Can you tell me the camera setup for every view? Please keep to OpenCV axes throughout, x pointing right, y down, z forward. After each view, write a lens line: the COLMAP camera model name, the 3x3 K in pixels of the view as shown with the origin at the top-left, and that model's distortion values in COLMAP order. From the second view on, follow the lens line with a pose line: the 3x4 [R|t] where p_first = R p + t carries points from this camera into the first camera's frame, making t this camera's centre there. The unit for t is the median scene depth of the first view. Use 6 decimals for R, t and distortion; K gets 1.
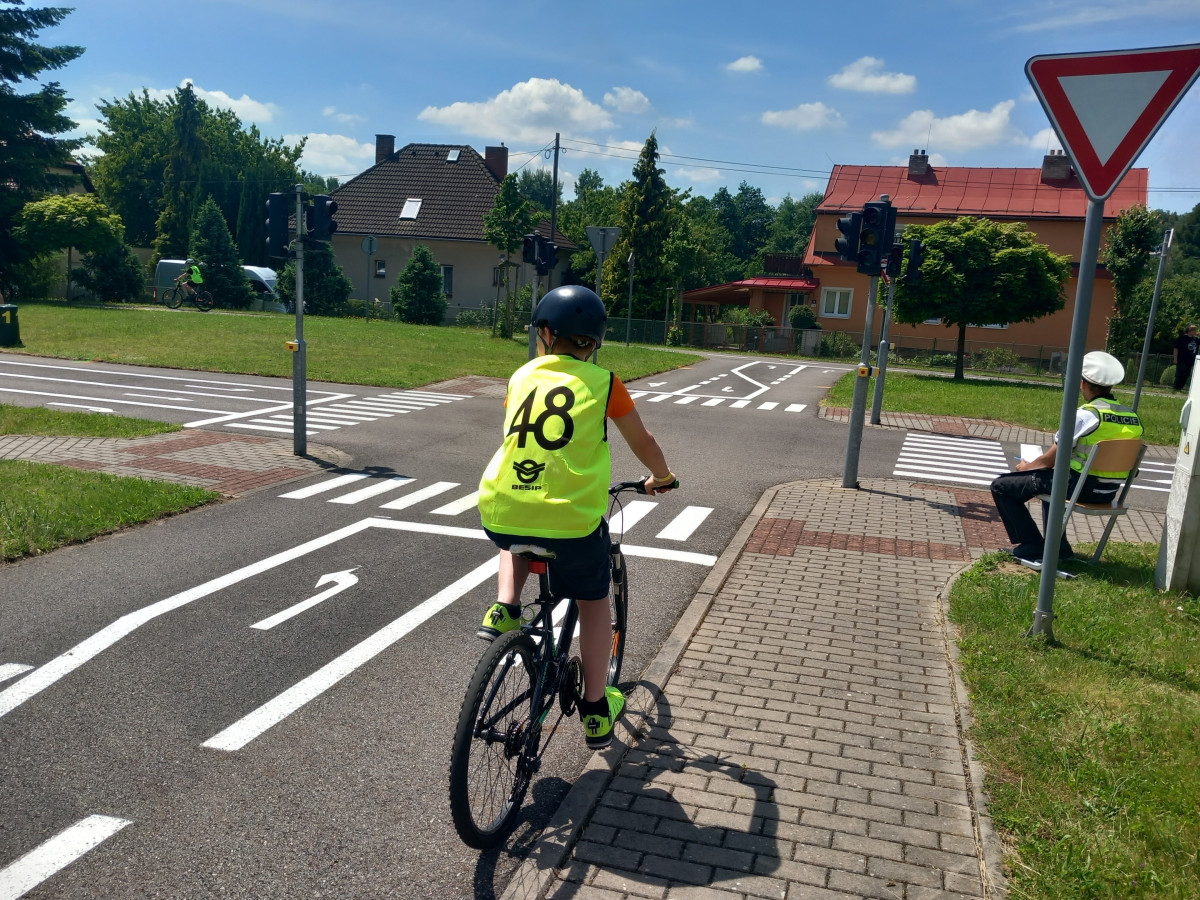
lens RADIAL K [[958.9, 0, 600.0], [0, 958.9, 450.0], [0, 0, 1]] dist [0.100609, -0.171199]
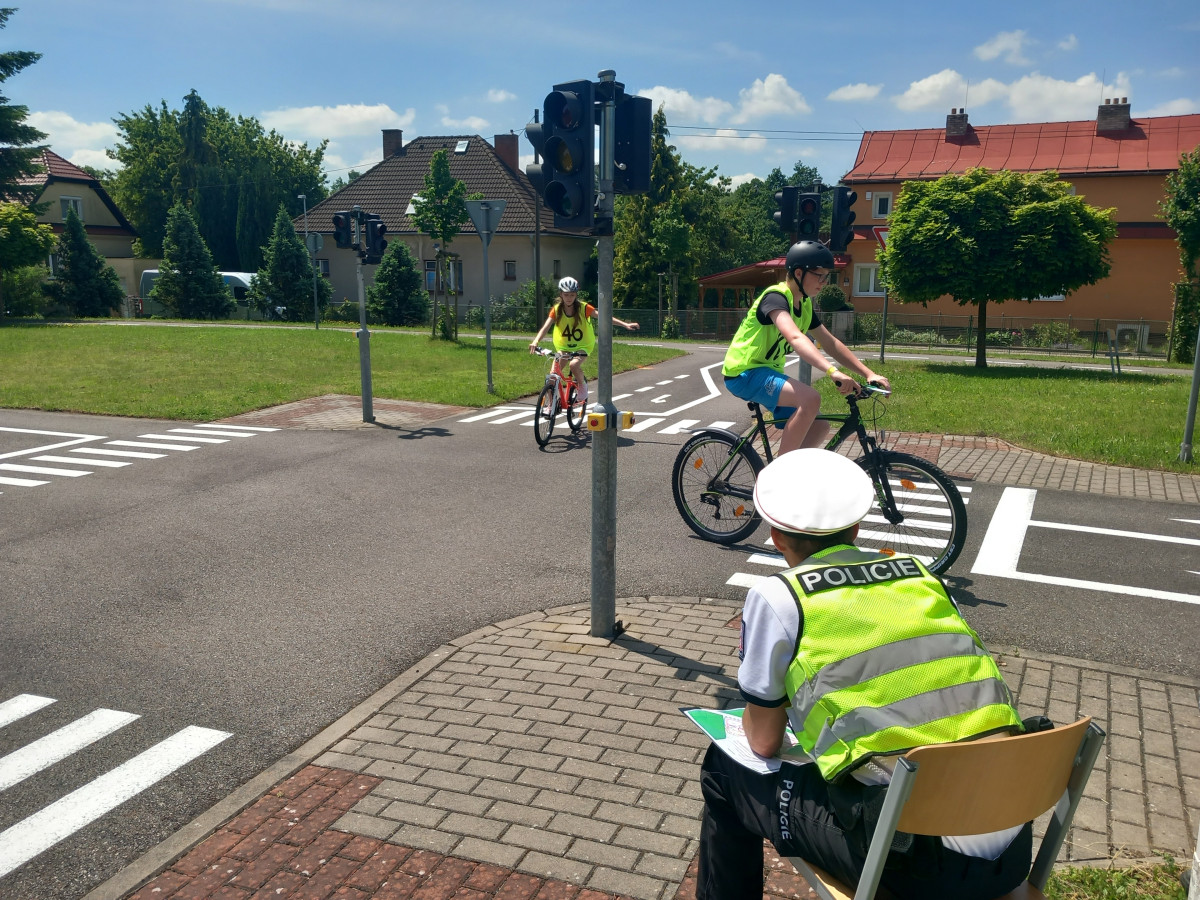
lens RADIAL K [[923.2, 0, 616.5], [0, 923.2, 420.6], [0, 0, 1]] dist [0.065769, -0.095945]
pose [[0.996312, -0.036907, -0.077467, 0.075571], [0.035854, 0.999245, -0.014934, -0.017310], [0.077959, 0.012101, 0.996883, 0.121002]]
